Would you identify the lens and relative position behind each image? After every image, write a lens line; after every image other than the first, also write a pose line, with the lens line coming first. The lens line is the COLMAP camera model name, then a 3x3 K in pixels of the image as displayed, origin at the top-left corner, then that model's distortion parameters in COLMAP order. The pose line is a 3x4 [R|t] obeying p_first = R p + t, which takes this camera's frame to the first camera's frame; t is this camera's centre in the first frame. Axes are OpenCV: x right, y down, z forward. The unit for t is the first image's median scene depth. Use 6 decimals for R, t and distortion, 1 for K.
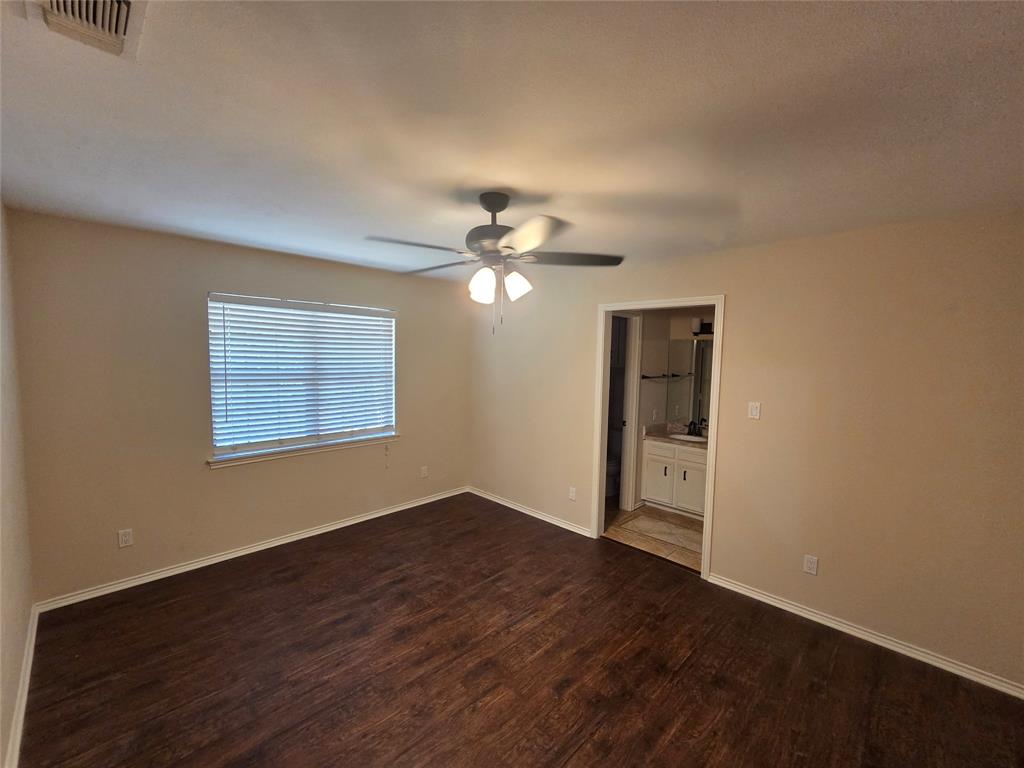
lens RADIAL K [[422.5, 0, 510.8], [0, 422.5, 382.3], [0, 0, 1]] dist [-0.001279, 0.000446]
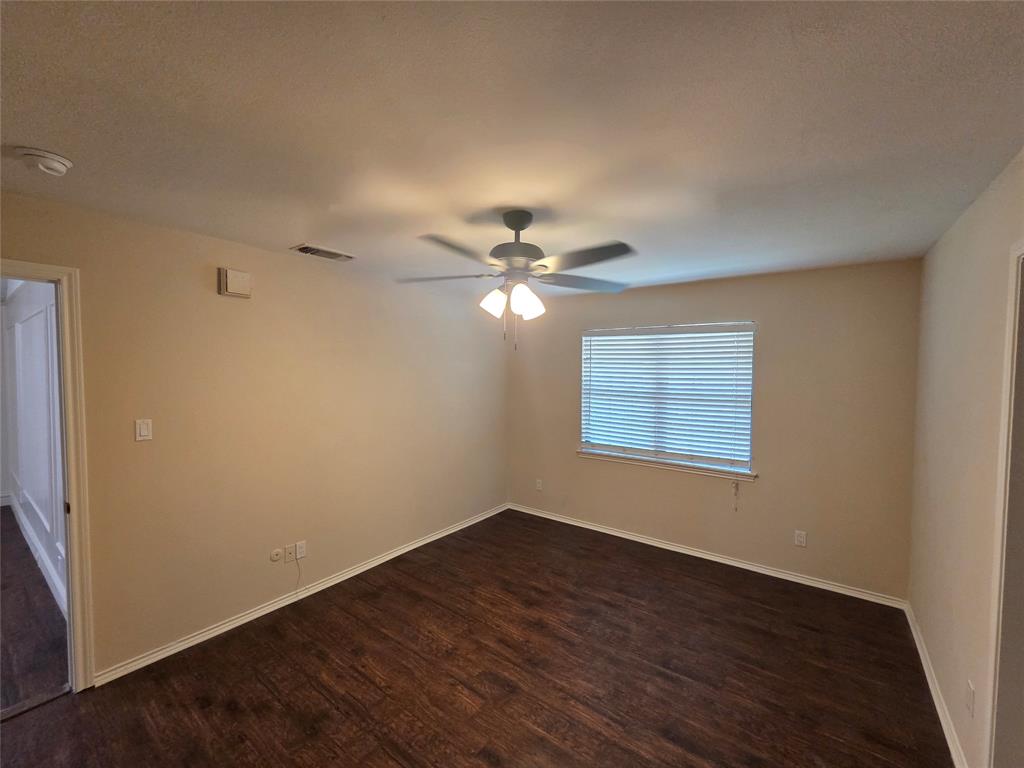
lens RADIAL K [[422.5, 0, 510.8], [0, 422.5, 382.3], [0, 0, 1]] dist [-0.001279, 0.000446]
pose [[0.133412, 0.016140, -0.990929, 0.748897], [-0.073189, 0.997298, 0.006390, -0.036195], [0.988354, 0.071673, 0.134233, 0.678404]]
